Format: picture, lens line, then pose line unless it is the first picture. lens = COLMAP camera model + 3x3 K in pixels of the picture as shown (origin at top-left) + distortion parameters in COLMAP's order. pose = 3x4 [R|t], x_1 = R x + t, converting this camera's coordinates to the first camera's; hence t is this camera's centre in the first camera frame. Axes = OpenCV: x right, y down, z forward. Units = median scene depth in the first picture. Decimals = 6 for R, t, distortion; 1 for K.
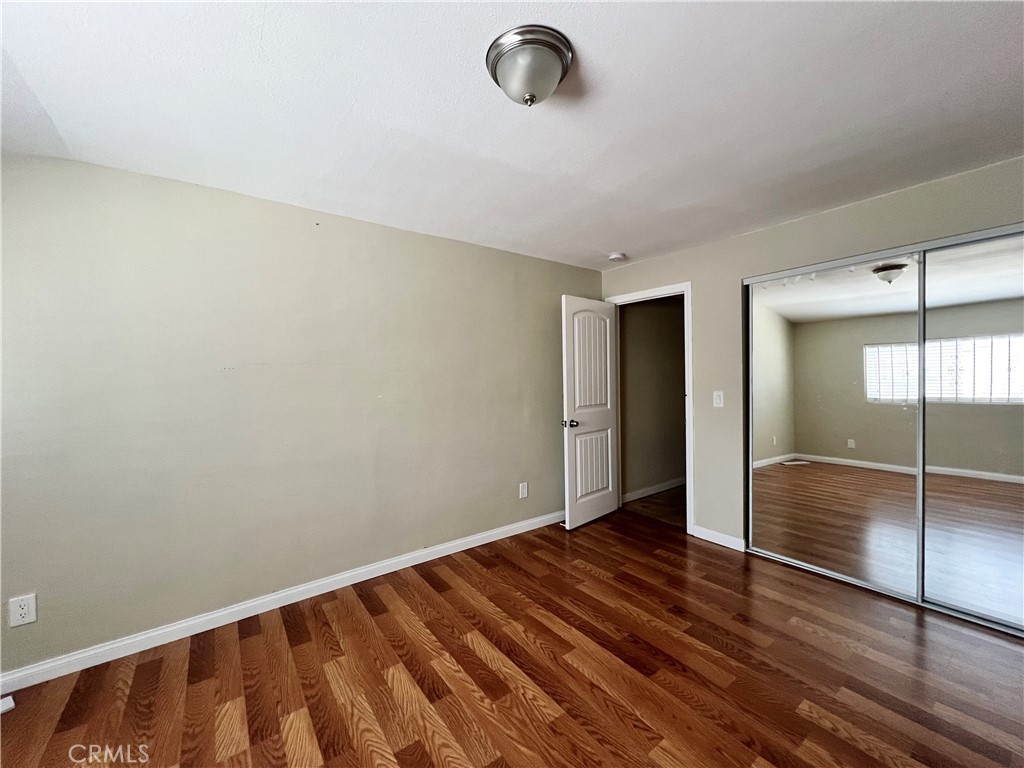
lens RADIAL K [[411.2, 0, 511.9], [0, 411.2, 383.6], [0, 0, 1]] dist [-0.000905, -0.000116]
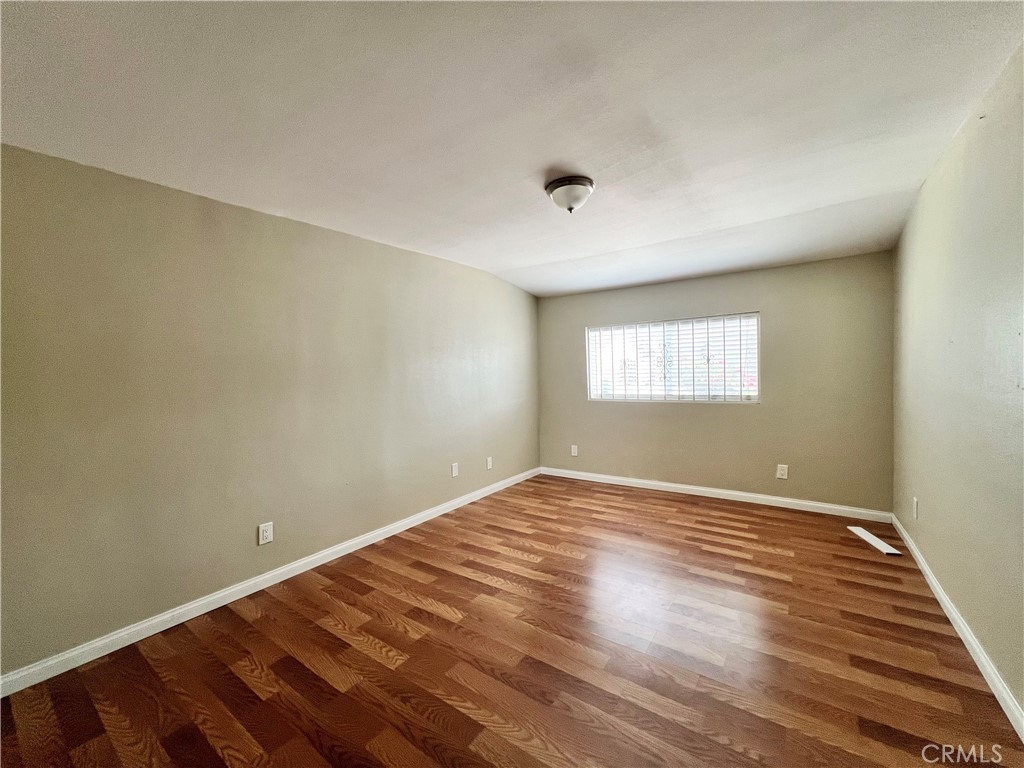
lens RADIAL K [[411.2, 0, 512.3], [0, 411.2, 384.2], [0, 0, 1]] dist [-0.000905, -0.000116]
pose [[-0.948096, 0.058799, -0.312502, 0.576747], [0.042974, 0.997432, 0.057293, -0.042253], [0.315068, 0.040890, -0.948188, 1.726347]]
